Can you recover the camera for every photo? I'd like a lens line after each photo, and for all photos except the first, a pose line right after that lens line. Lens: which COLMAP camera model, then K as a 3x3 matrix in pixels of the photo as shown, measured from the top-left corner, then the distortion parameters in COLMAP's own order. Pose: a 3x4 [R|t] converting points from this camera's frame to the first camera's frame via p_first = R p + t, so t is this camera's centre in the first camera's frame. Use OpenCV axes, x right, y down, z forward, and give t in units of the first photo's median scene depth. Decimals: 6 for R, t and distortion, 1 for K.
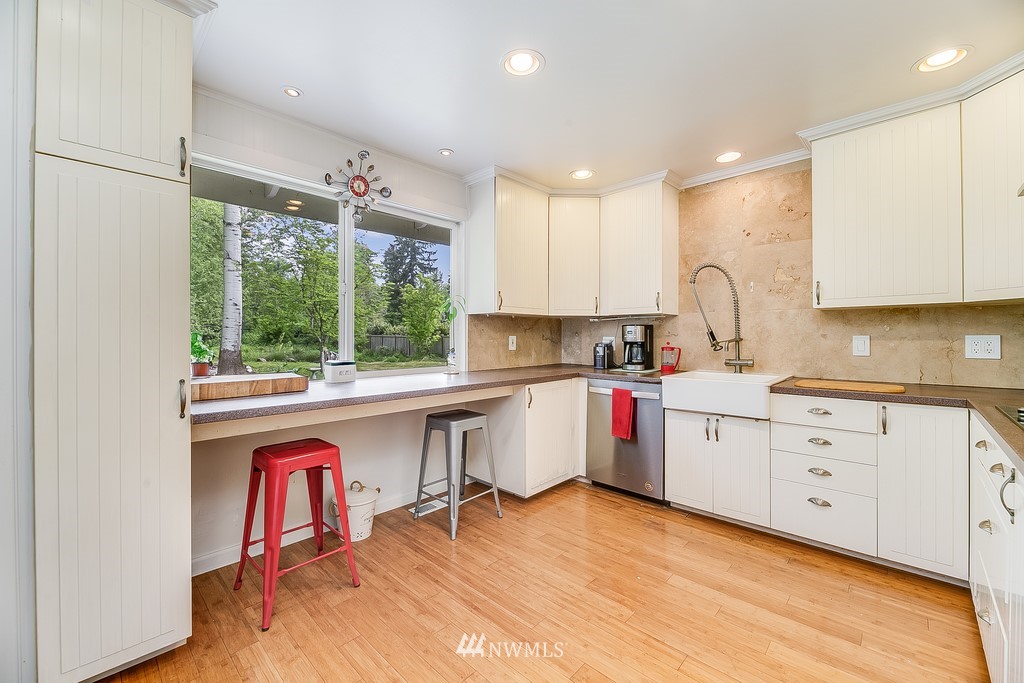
lens RADIAL K [[412.7, 0, 507.4], [0, 412.7, 337.8], [0, 0, 1]] dist [-0.002973, -0.001291]
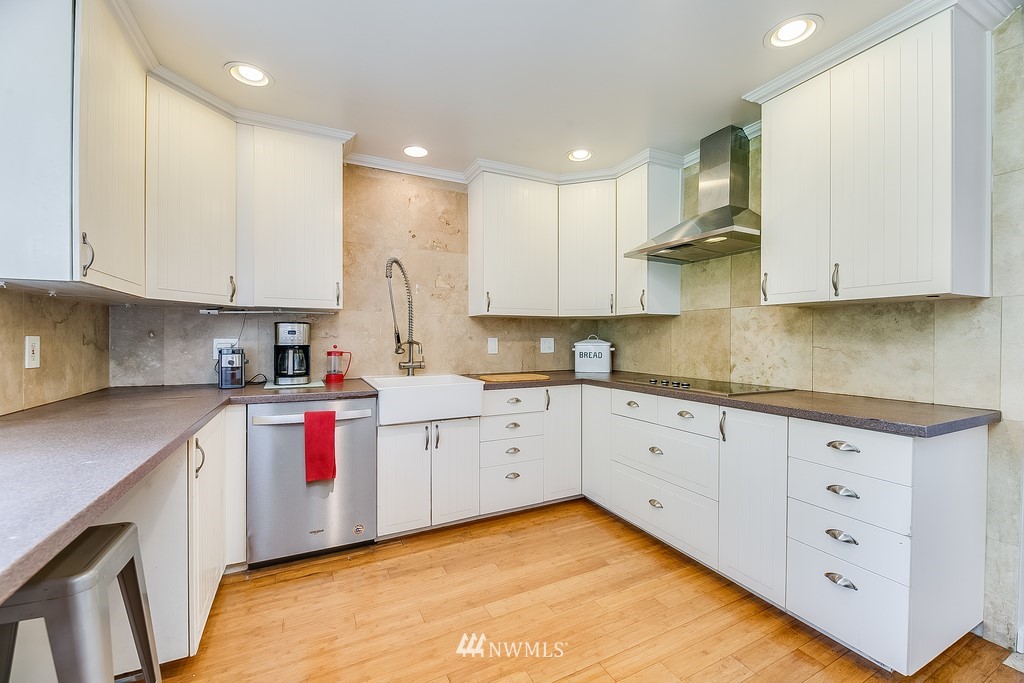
lens RADIAL K [[414.3, 0, 511.3], [0, 414.3, 341.7], [0, 0, 1]] dist [0.001133, -0.000037]
pose [[0.336057, -0.005082, 0.941828, -0.305937], [0.001805, 0.999987, 0.004752, 0.000440], [-0.941840, 0.000103, 0.336062, 0.472960]]
